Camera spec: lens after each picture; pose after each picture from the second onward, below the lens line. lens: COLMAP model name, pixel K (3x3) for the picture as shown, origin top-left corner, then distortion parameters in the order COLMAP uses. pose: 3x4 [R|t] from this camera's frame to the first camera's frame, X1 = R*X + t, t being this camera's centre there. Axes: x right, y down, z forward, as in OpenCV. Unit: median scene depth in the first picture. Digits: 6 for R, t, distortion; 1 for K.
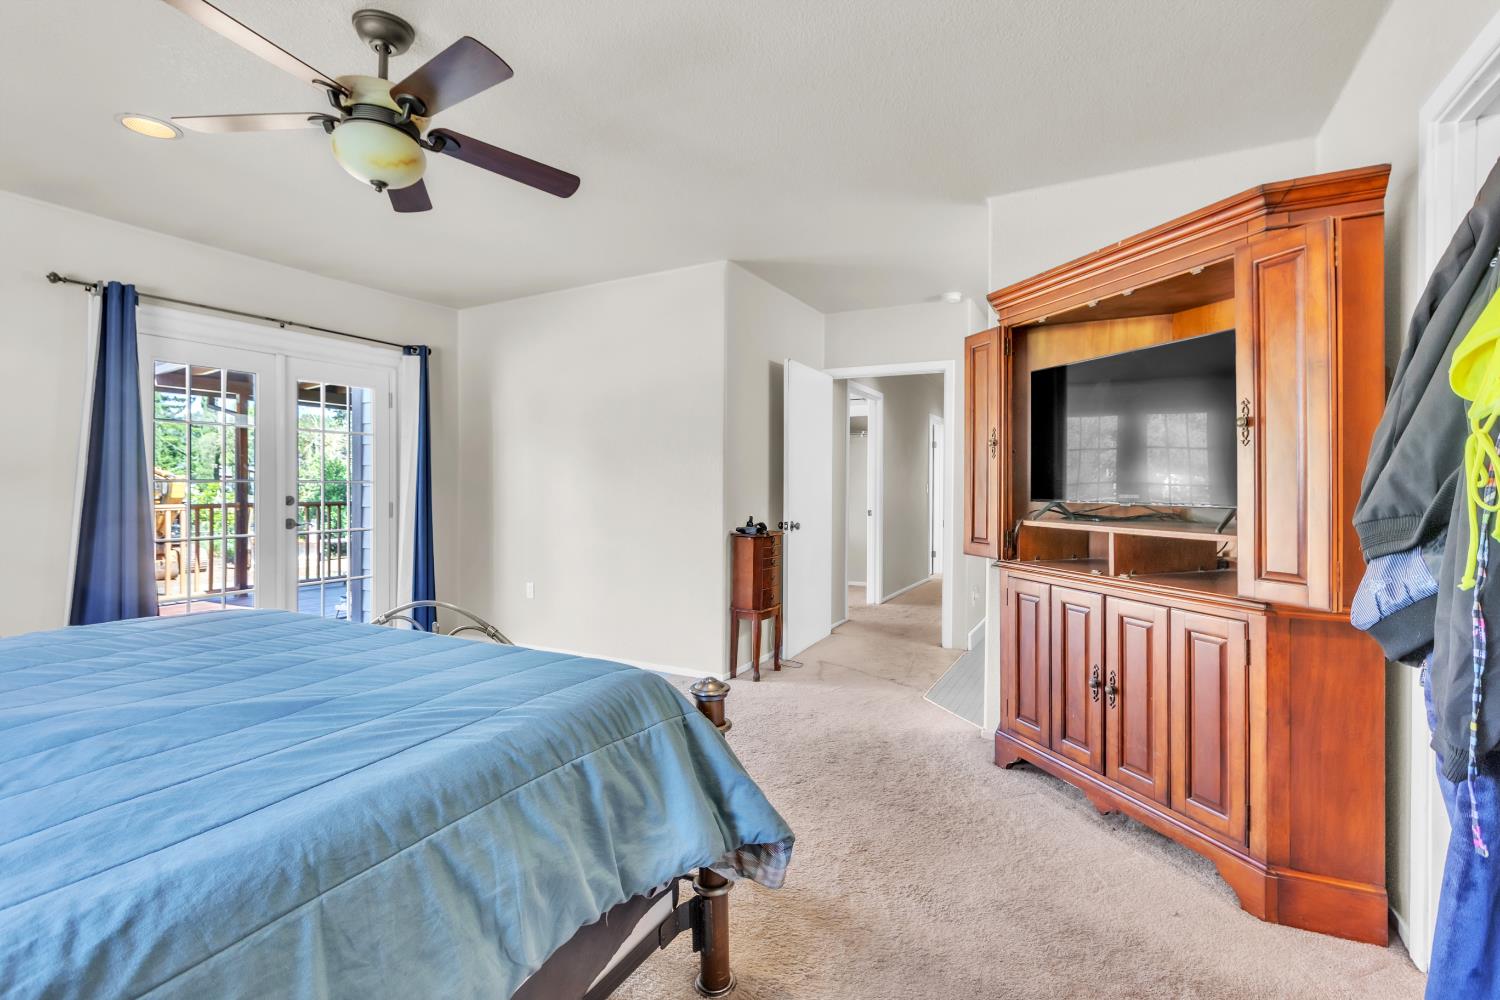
lens RADIAL K [[698.6, 0, 750.0], [0, 698.6, 500.0], [0, 0, 1]] dist [0.000284, 0.000216]
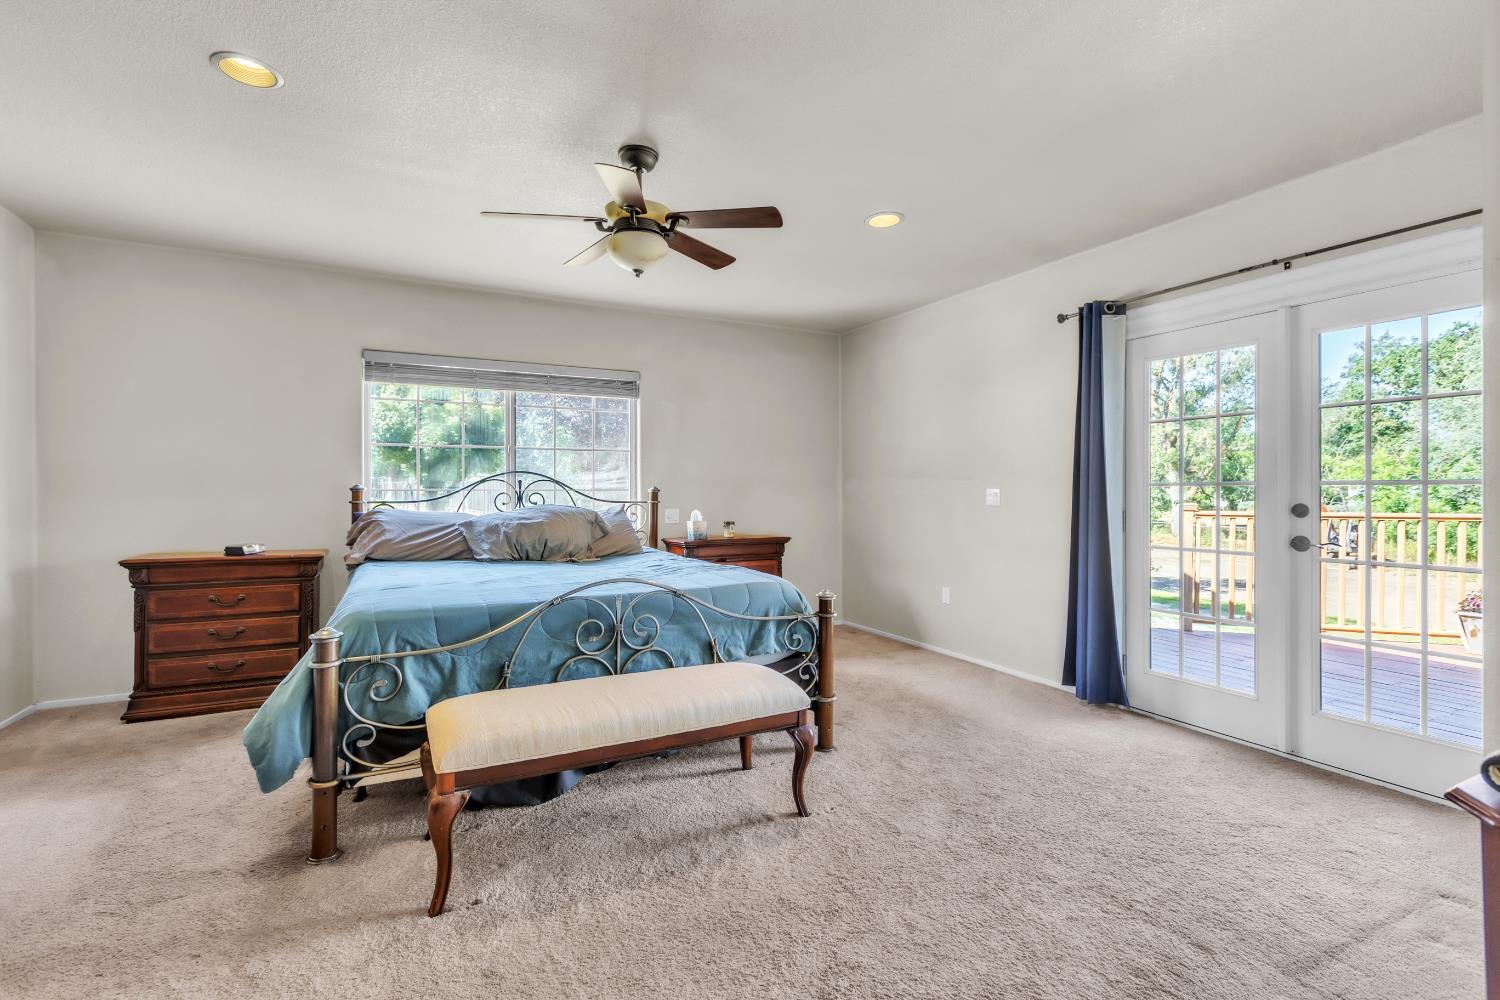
lens RADIAL K [[698.6, 0, 750.0], [0, 698.6, 500.0], [0, 0, 1]] dist [0.000284, 0.000216]
pose [[-0.585862, 0.017232, -0.810228, 0.236794], [0.000588, 0.999783, 0.020839, -0.024672], [0.810411, 0.011732, -0.585745, 0.977860]]
